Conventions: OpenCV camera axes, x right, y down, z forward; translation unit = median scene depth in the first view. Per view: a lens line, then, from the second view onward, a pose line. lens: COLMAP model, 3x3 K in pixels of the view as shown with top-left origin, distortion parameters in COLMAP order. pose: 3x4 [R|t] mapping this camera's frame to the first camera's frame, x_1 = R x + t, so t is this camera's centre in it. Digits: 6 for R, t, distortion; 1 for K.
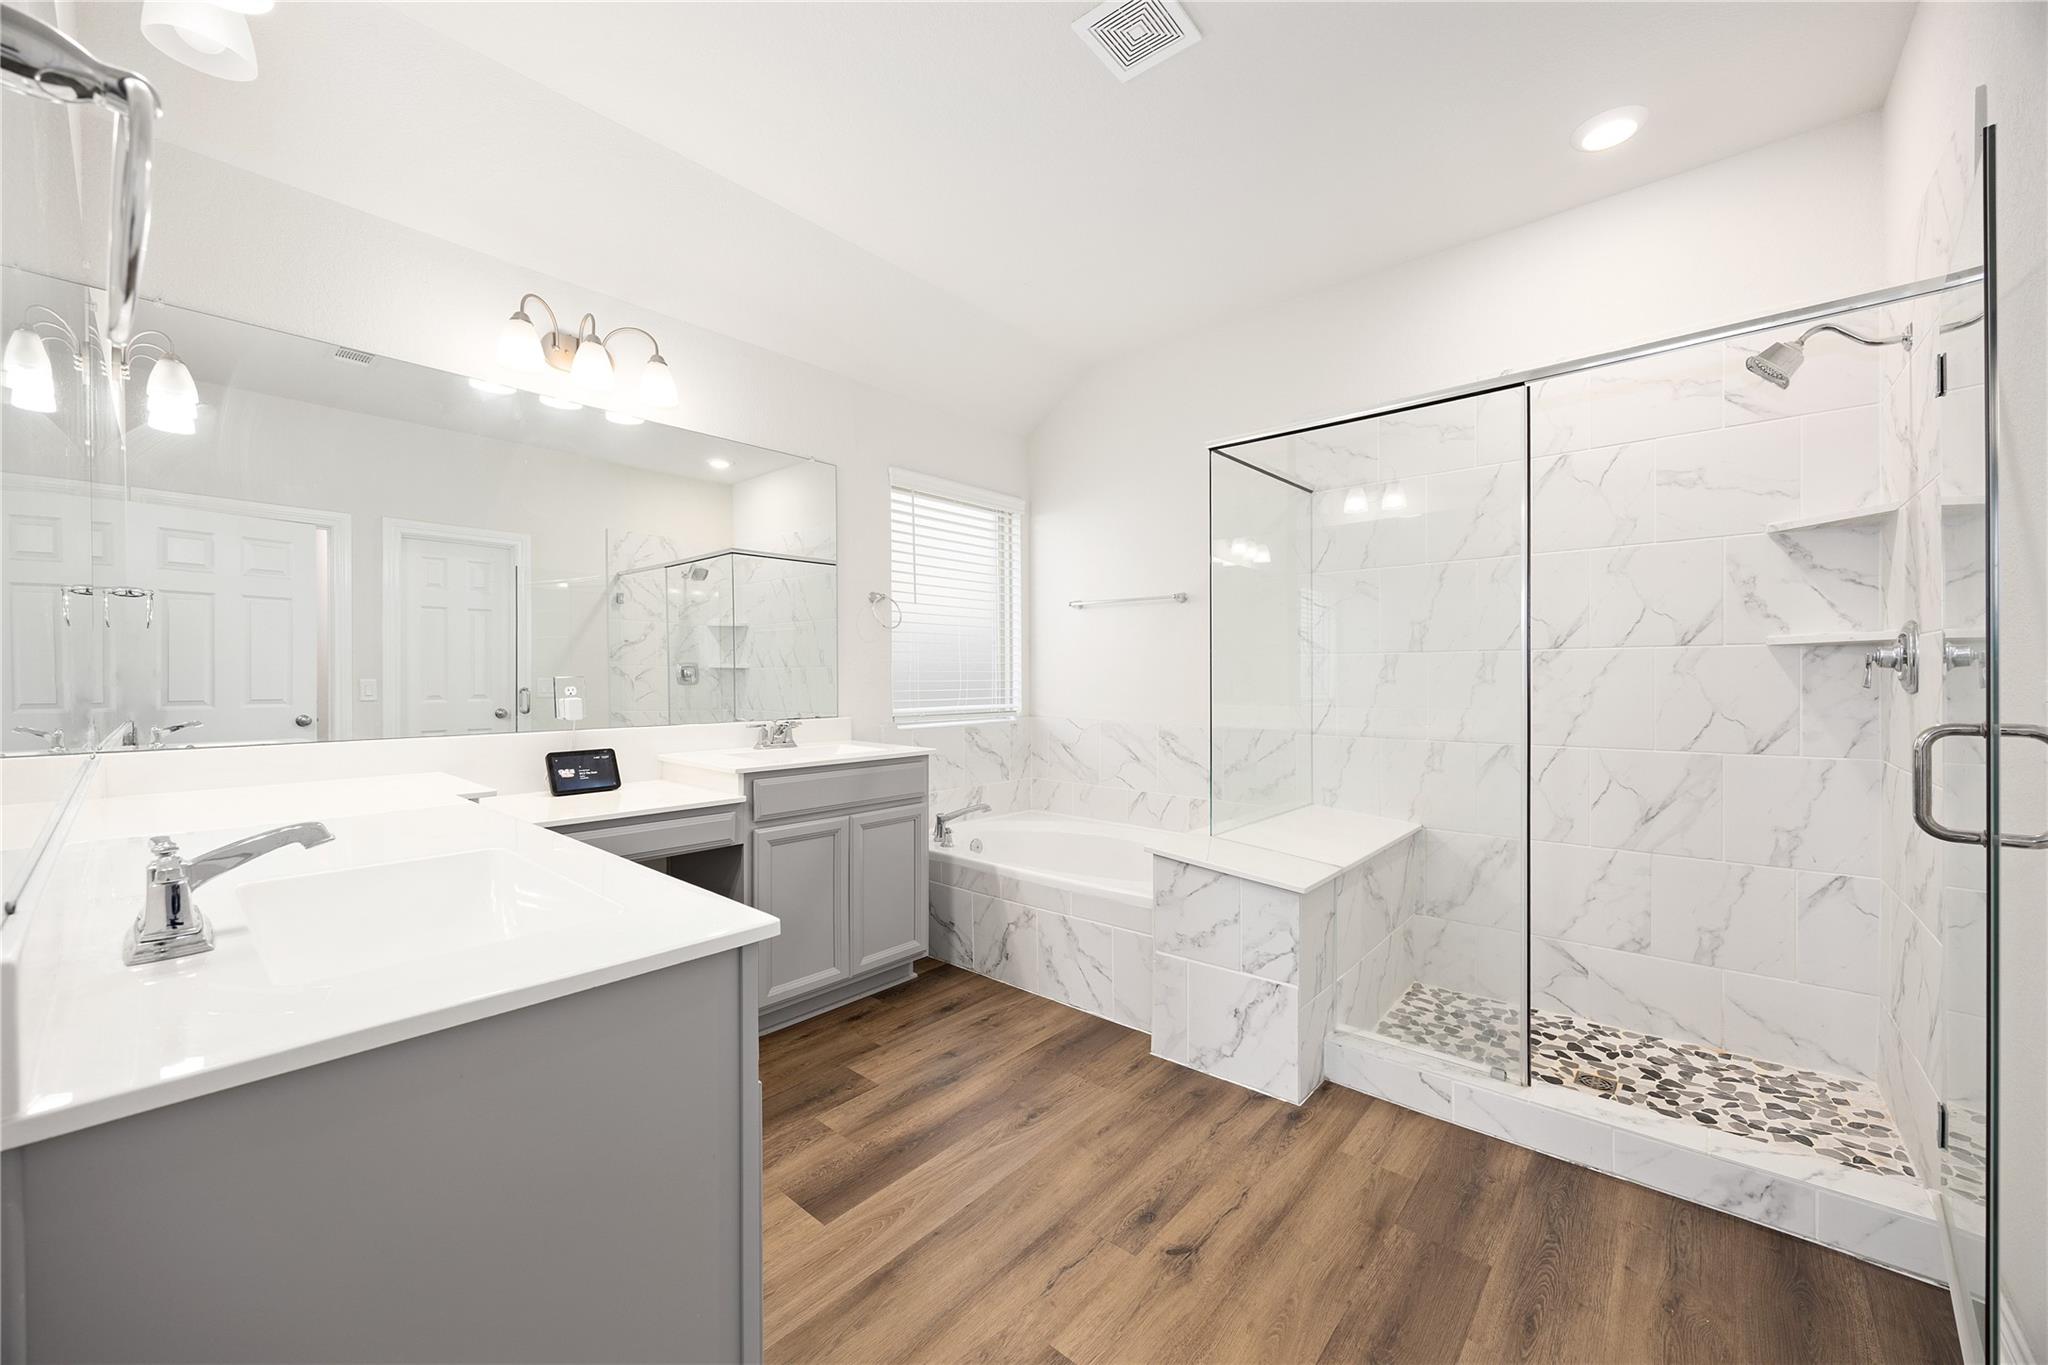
lens RADIAL K [[786.5, 0, 1017.8], [0, 786.5, 679.5], [0, 0, 1]] dist [-0.000557, 0.000101]
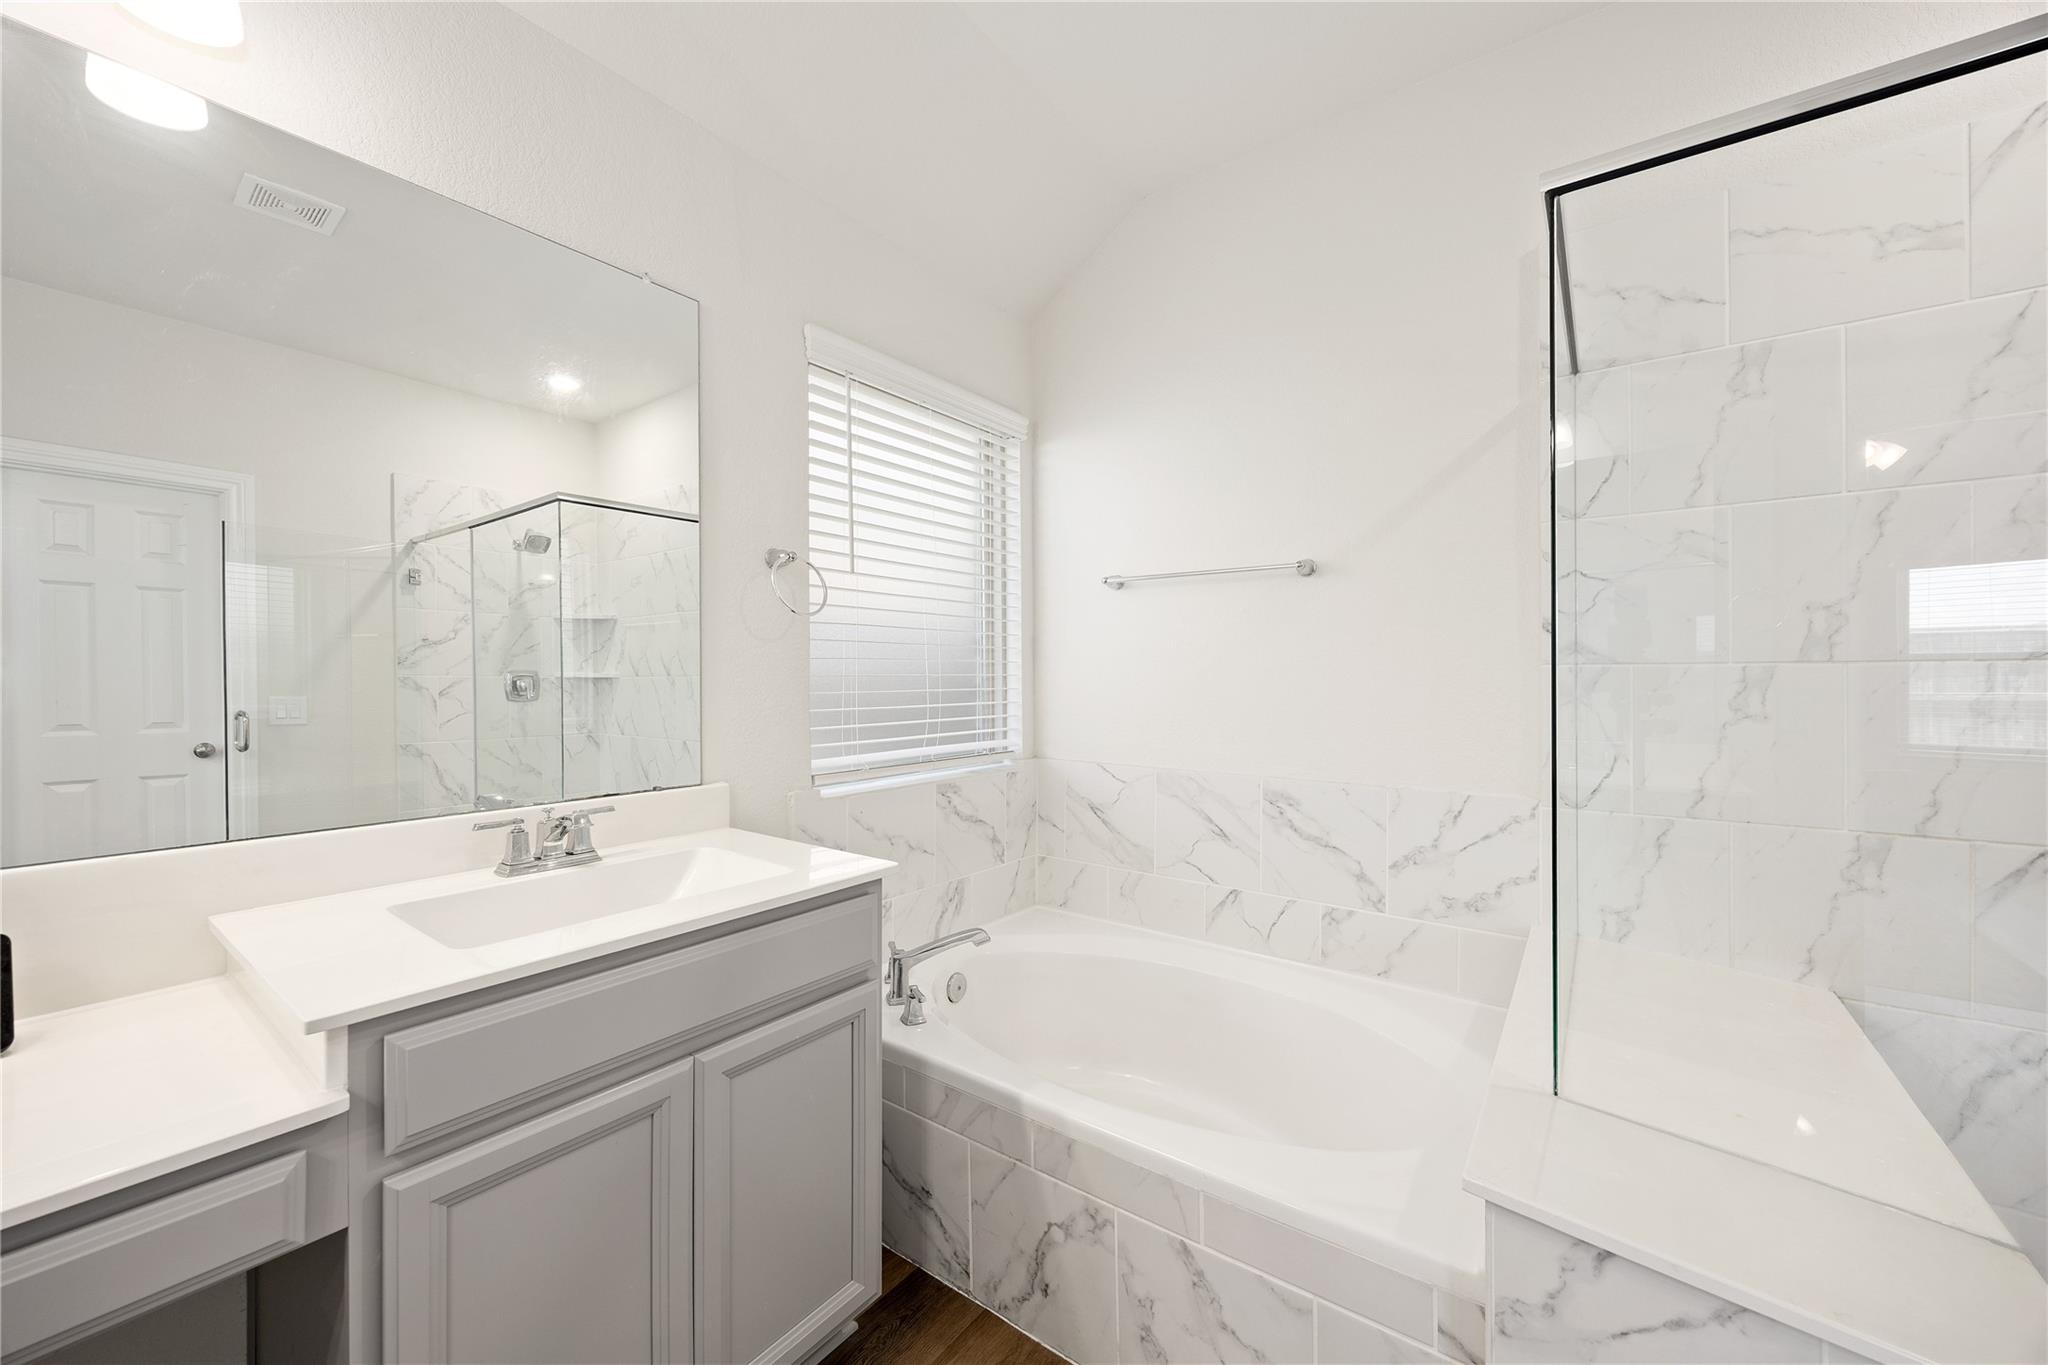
lens RADIAL K [[786.5, 0, 1017.8], [0, 786.5, 679.5], [0, 0, 1]] dist [-0.000557, 0.000101]
pose [[0.996797, -0.001026, 0.079966, -0.068435], [0.001104, 0.999999, -0.000928, -0.023242], [-0.079965, 0.001013, 0.996797, 0.512772]]
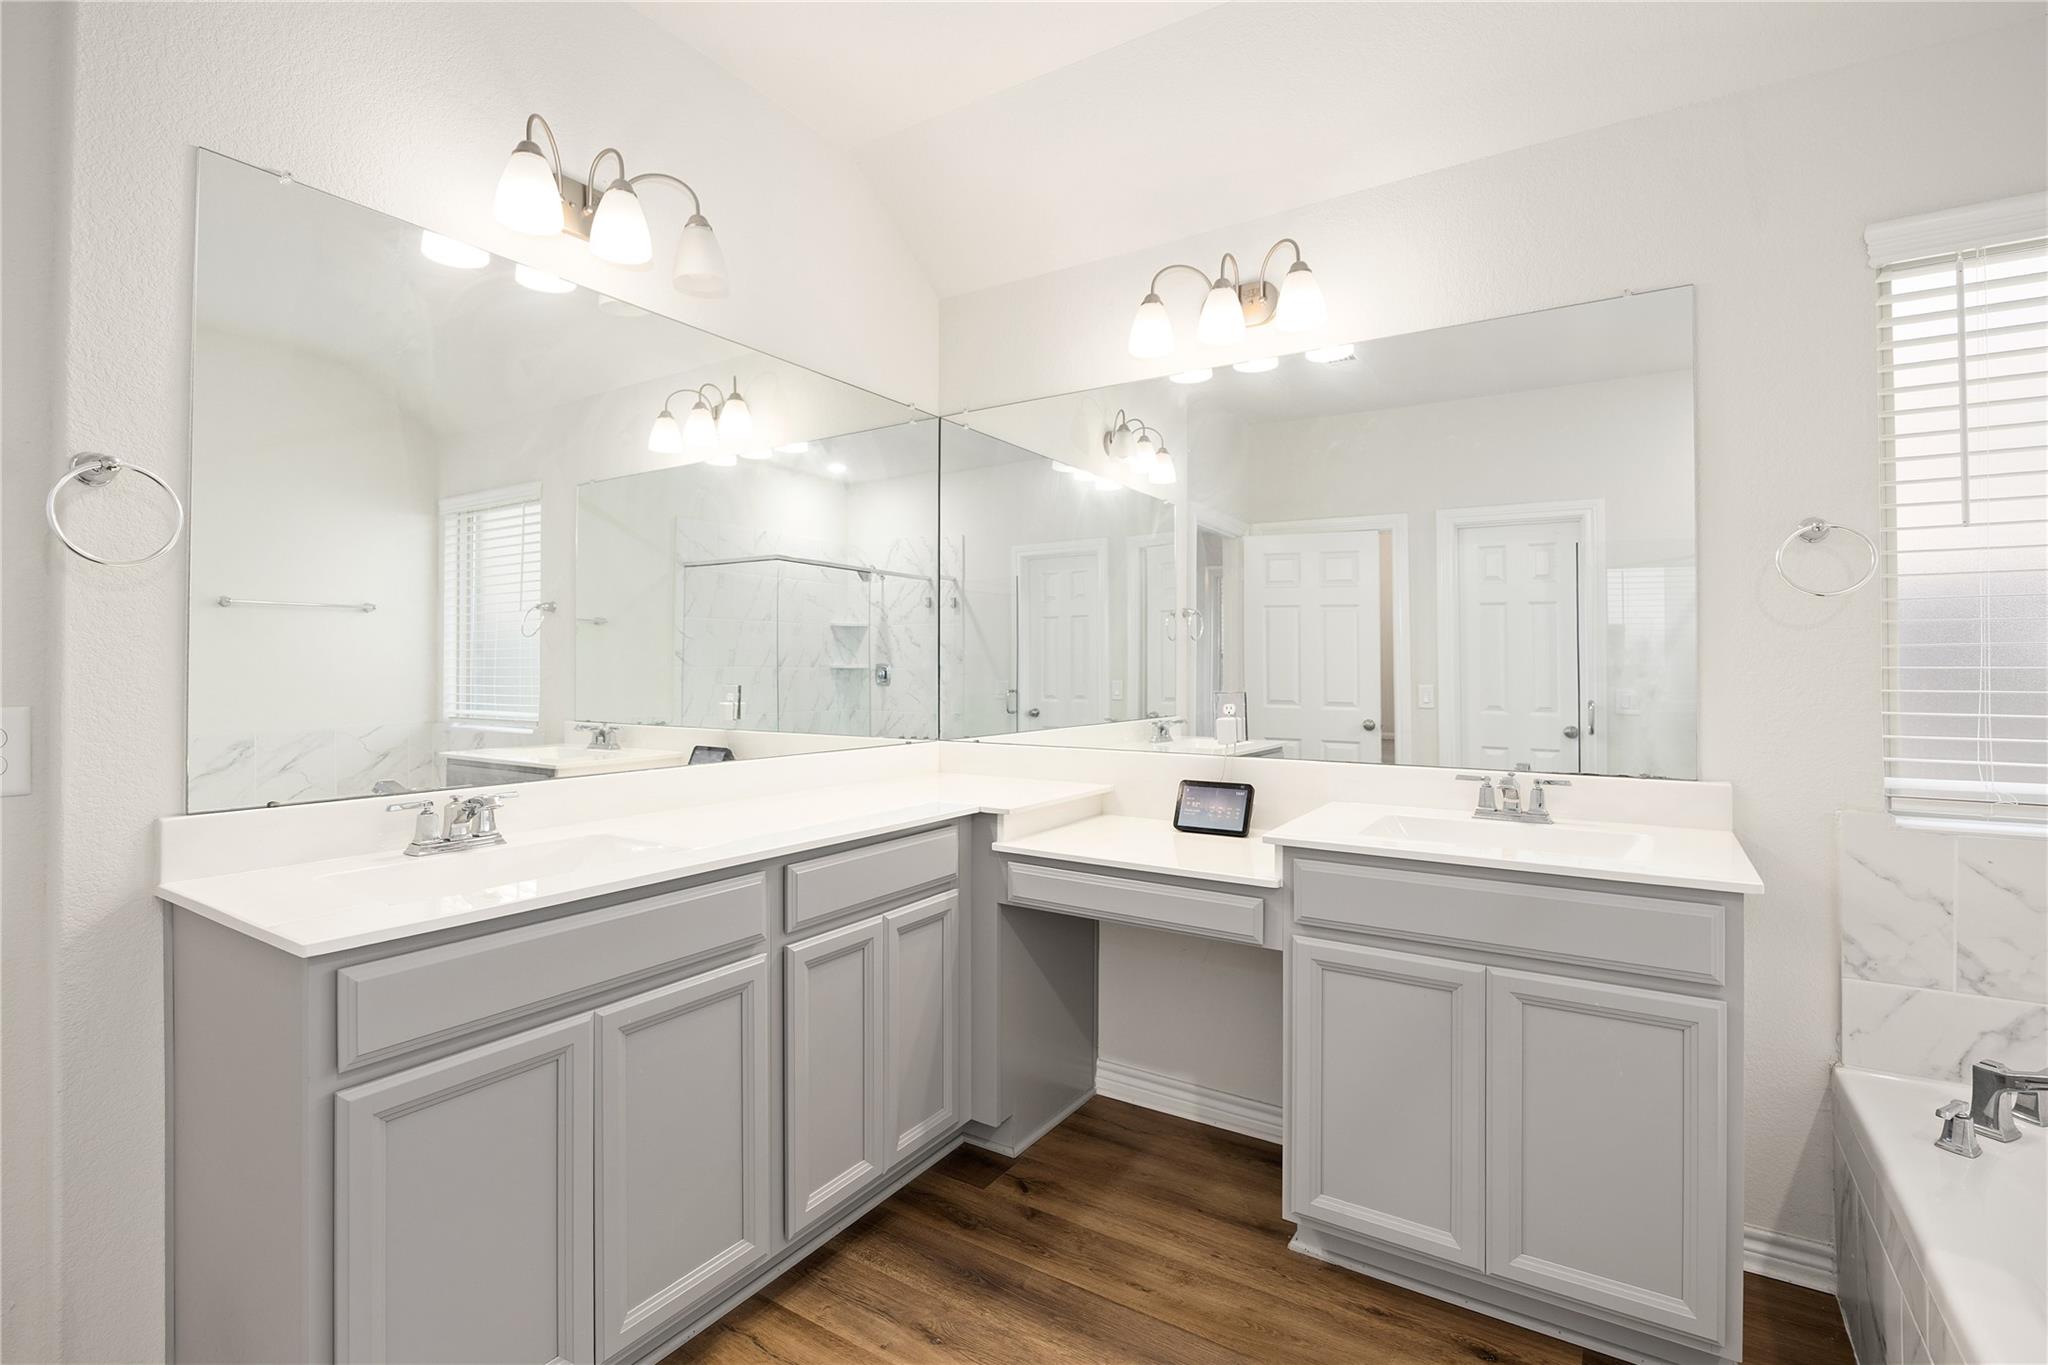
lens RADIAL K [[944.9, 0, 1023.8], [0, 944.9, 661.5], [0, 0, 1]] dist [-0.020345, -0.000054]
pose [[0.146618, -0.009129, -0.989151, 0.327656], [-0.010052, 0.999892, -0.010718, -0.019083], [0.989142, 0.011515, 0.146511, 0.538454]]
